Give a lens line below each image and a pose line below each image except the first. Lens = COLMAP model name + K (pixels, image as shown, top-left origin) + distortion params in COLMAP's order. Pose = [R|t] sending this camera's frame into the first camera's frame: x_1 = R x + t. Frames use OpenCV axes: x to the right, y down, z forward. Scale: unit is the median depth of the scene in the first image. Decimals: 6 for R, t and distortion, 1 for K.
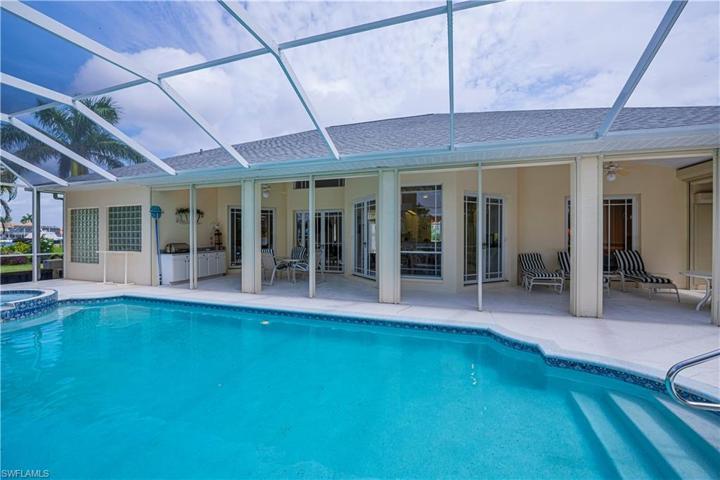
lens RADIAL K [[281.8, 0, 360.0], [0, 281.8, 240.0], [0, 0, 1]] dist [-0.019375, -0.000043]
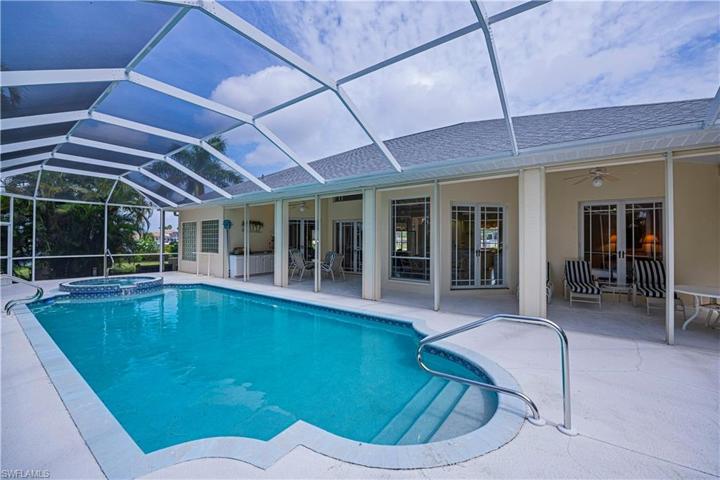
lens RADIAL K [[291.6, 0, 362.9], [0, 291.6, 237.2], [0, 0, 1]] dist [0.000895, -0.006105]
pose [[0.947107, 0.000148, -0.320919, 0.355742], [-0.009215, 0.999600, -0.026735, -0.005463], [0.320787, 0.028278, 0.946729, -0.138434]]
